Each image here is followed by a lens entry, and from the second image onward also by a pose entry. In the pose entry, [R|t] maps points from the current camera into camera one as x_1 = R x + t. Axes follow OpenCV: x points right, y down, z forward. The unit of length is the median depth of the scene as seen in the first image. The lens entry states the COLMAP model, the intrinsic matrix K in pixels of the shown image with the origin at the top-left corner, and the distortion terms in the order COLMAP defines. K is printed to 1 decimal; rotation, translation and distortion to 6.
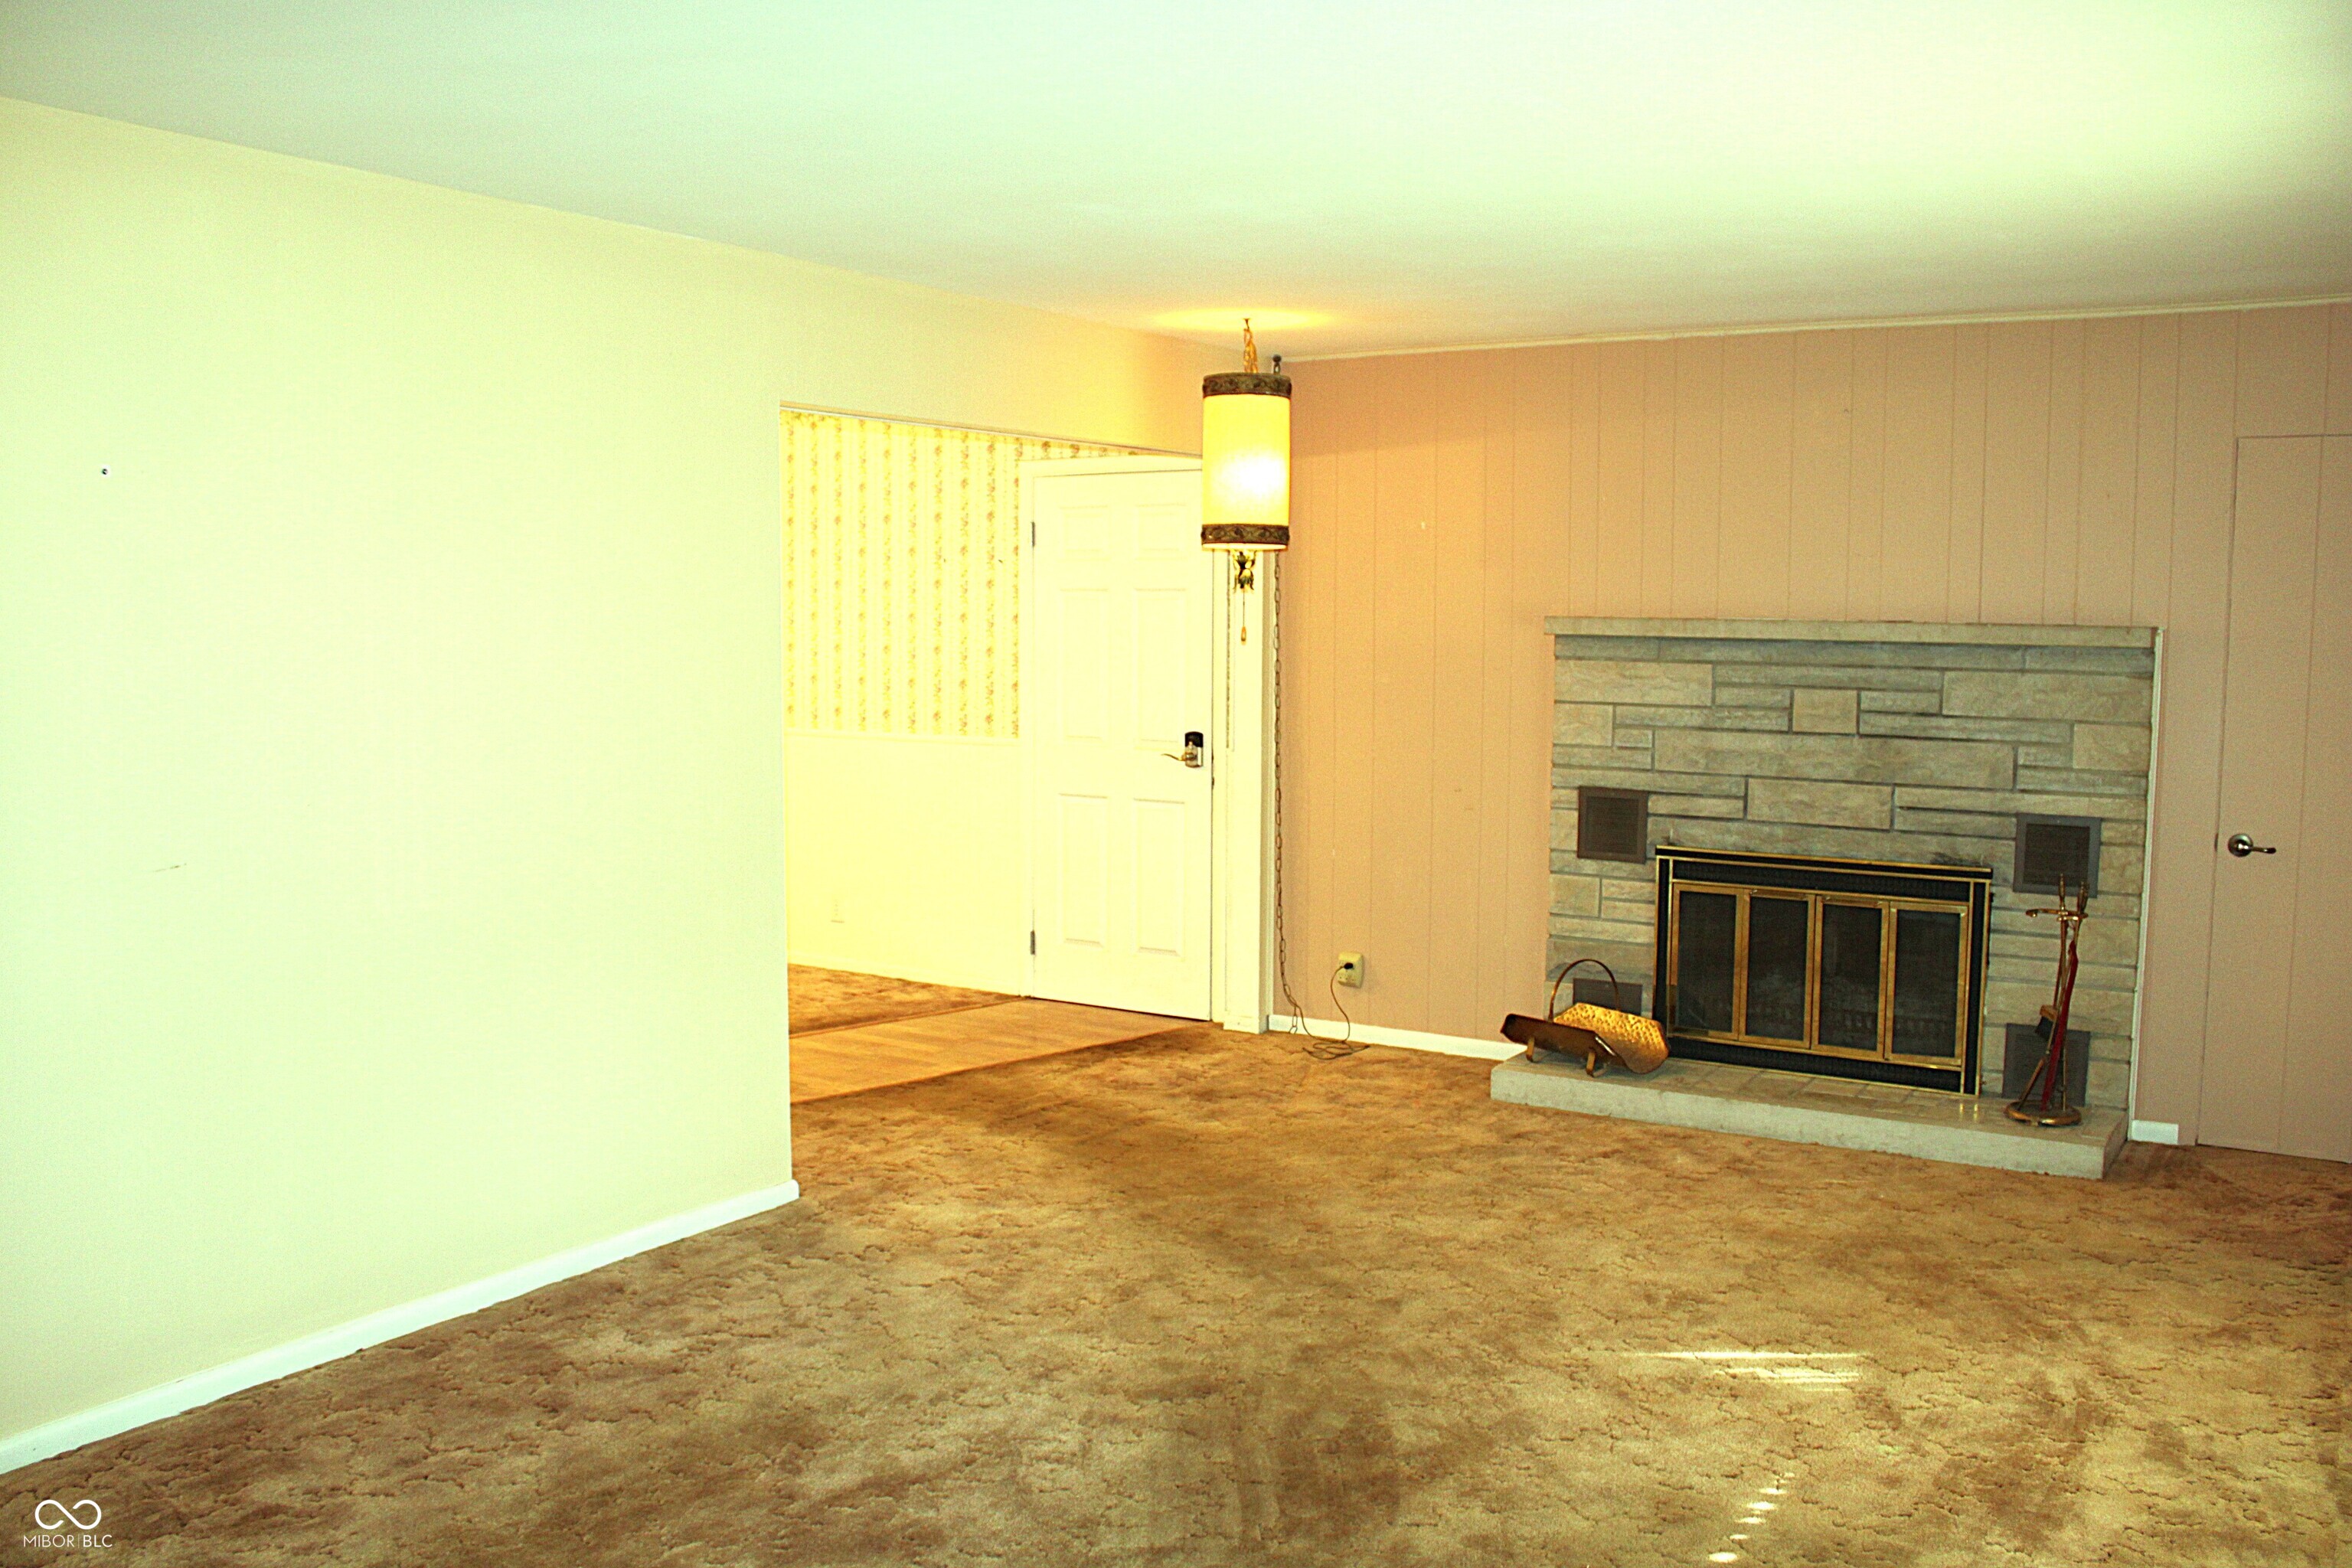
lens RADIAL K [[1986.8, 0, 1179.8], [0, 1986.8, 782.7], [0, 0, 1]] dist [-0.133853, 0.107357]
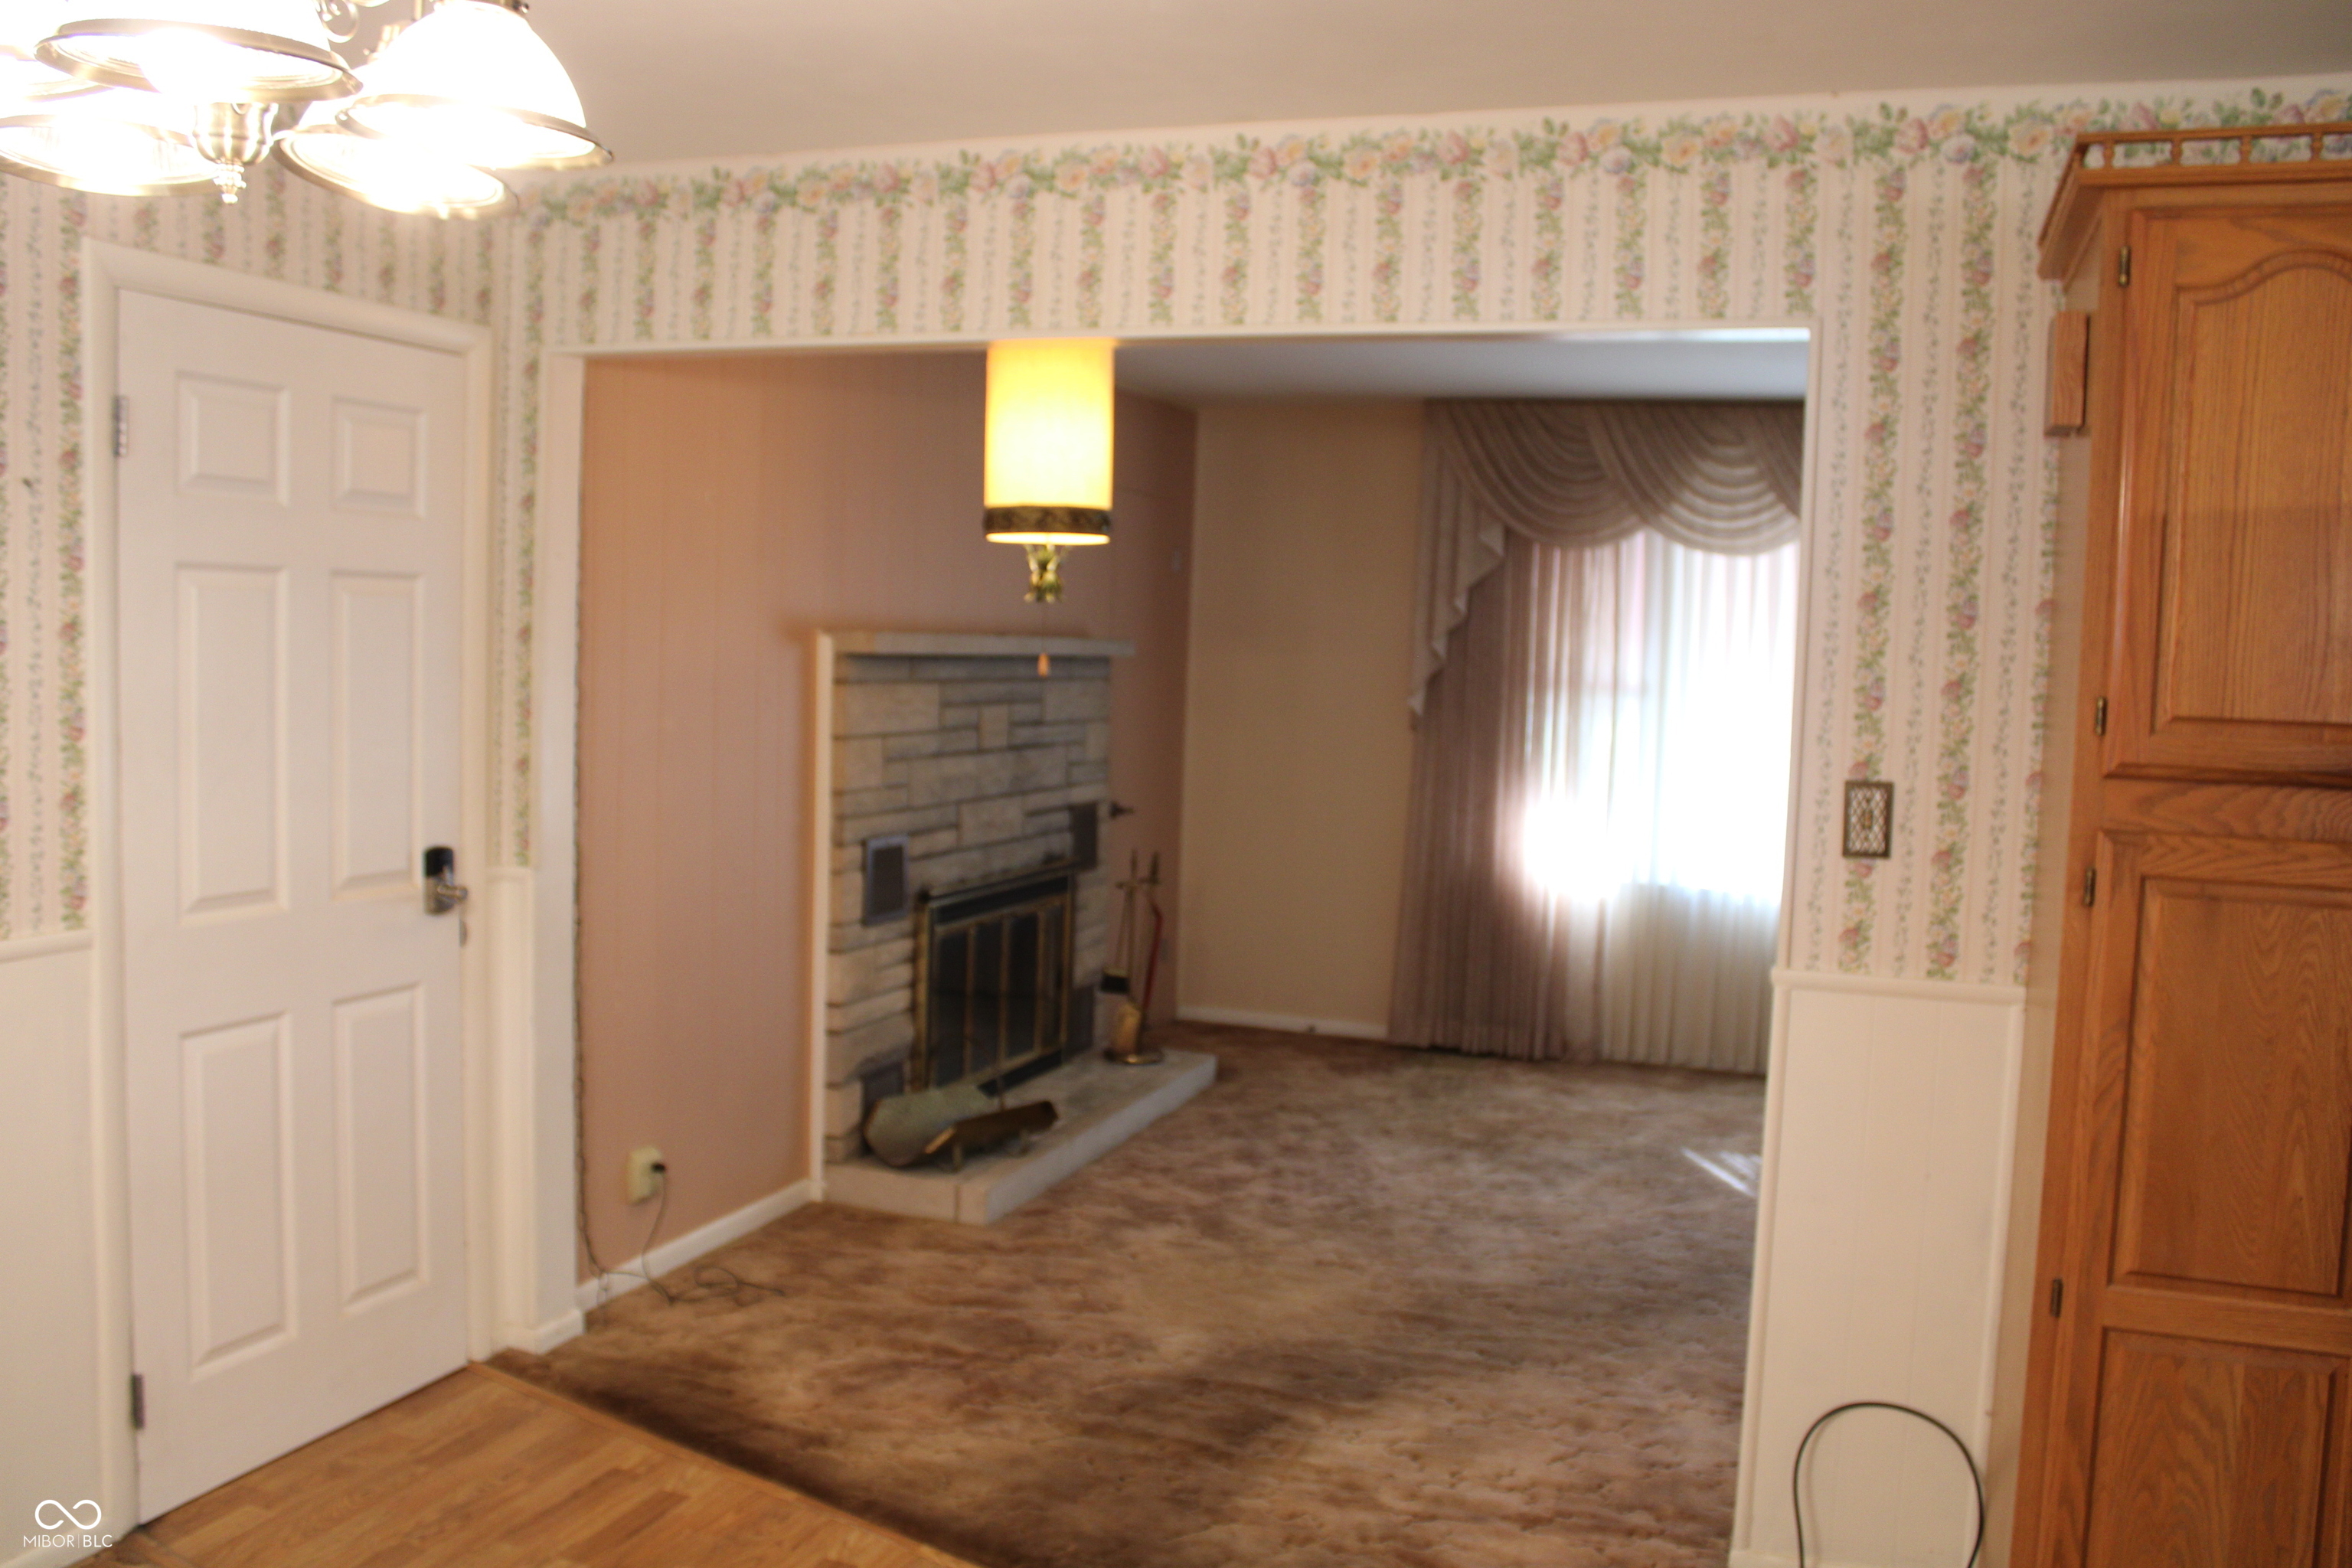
lens RADIAL K [[1986.8, 0, 1184.4], [0, 1986.8, 782.8], [0, 0, 1]] dist [-0.133853, 0.107357]
pose [[-0.226251, -0.084431, 0.970403, -0.646495], [0.055515, 0.993499, 0.099384, -0.099788], [-0.972486, 0.076357, -0.220093, 1.101356]]
